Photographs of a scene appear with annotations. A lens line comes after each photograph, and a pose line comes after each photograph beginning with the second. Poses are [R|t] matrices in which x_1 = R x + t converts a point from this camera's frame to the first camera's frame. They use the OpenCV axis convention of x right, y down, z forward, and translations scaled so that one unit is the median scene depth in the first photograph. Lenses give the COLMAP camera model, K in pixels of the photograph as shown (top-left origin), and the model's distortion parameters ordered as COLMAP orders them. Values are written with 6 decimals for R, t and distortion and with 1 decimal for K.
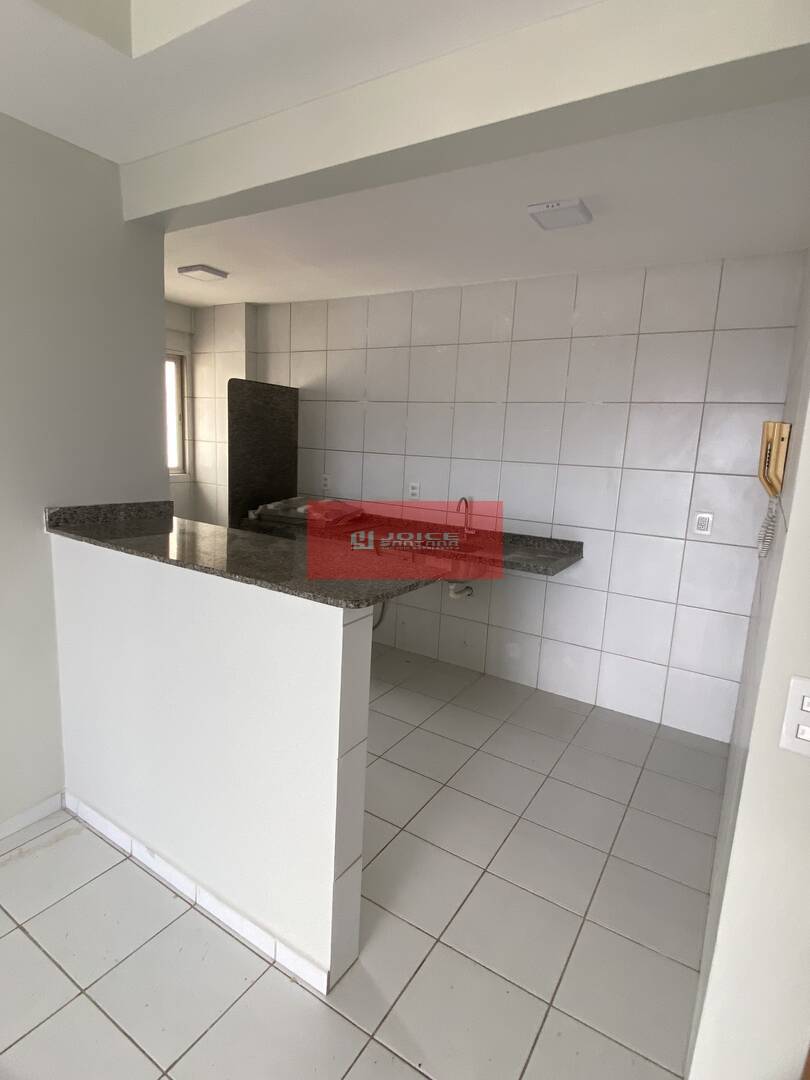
lens RADIAL K [[562.8, 0, 399.8], [0, 562.8, 533.2], [0, 0, 1]] dist [0.061842, -0.074127]
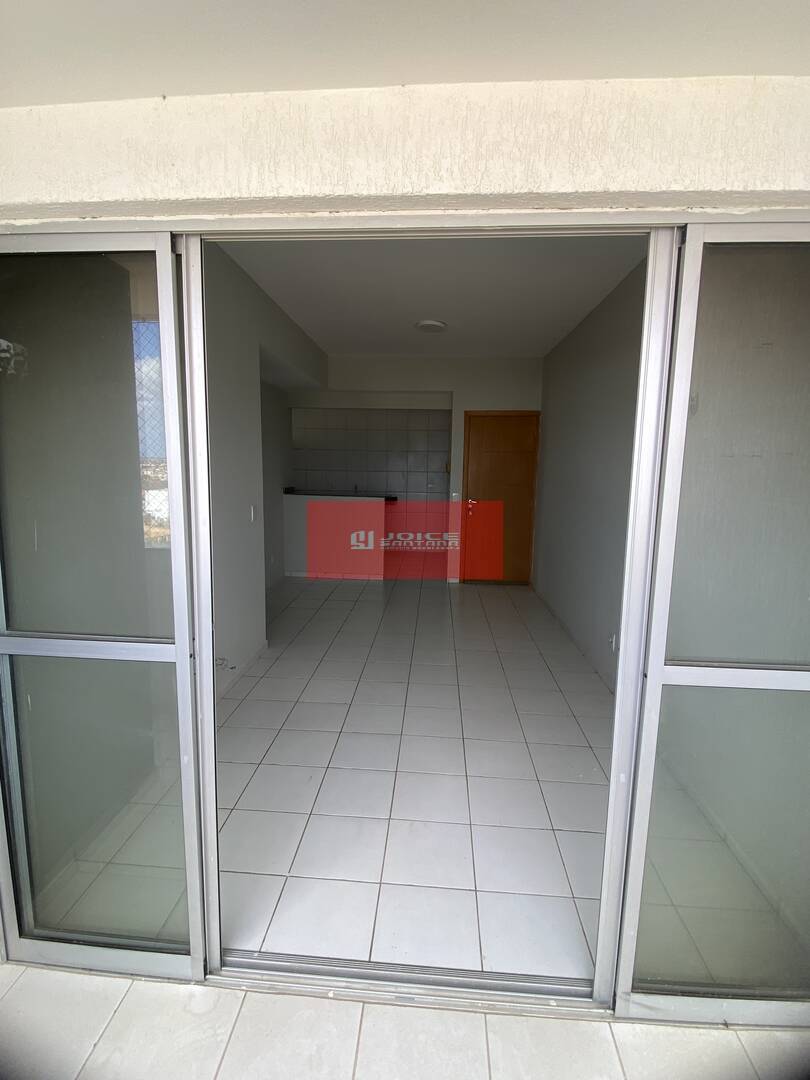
lens RADIAL K [[520.4, 0, 402.3], [0, 520.4, 539.3], [0, 0, 1]] dist [0.008749, -0.015243]
pose [[0.878422, -0.102678, 0.466725, -0.900651], [0.103638, 0.994333, 0.023694, 0.167014], [-0.466513, 0.027557, 0.884085, -1.343530]]
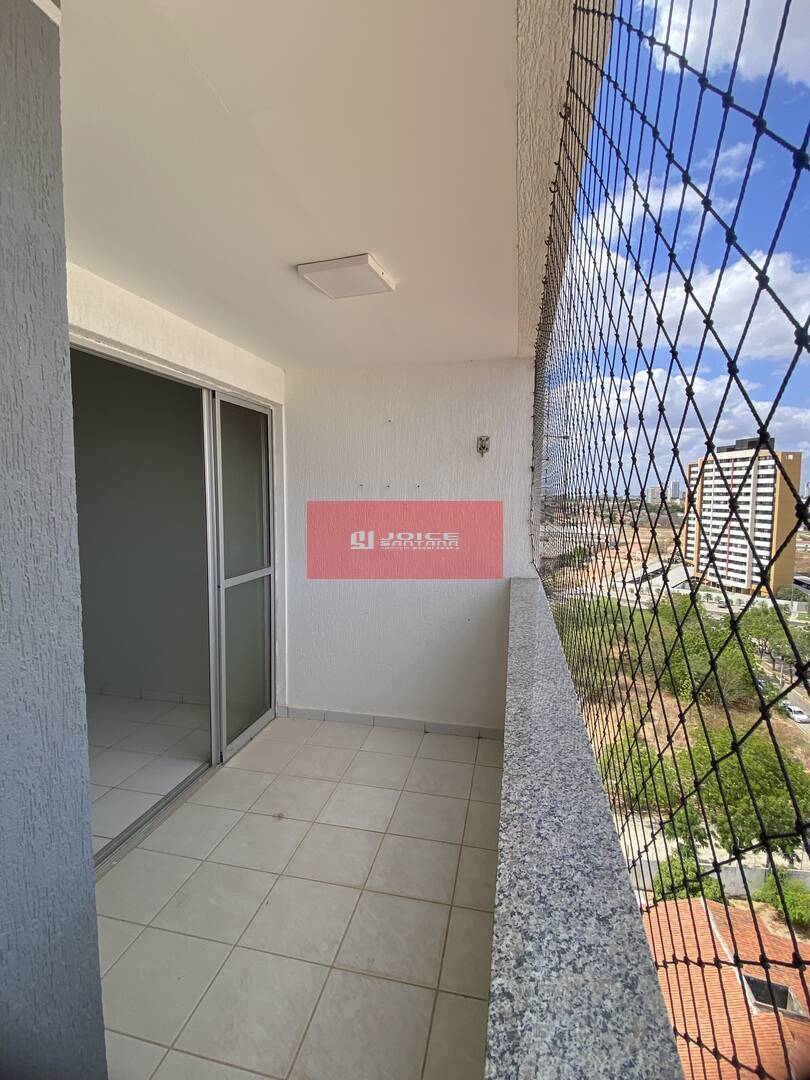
lens RADIAL K [[520.4, 0, 402.3], [0, 520.4, 539.3], [0, 0, 1]] dist [0.008749, -0.015243]
pose [[-0.340156, -0.136939, 0.930345, -1.430666], [0.125528, 0.973874, 0.189242, 0.099765], [-0.931953, 0.181156, -0.314079, -1.116140]]
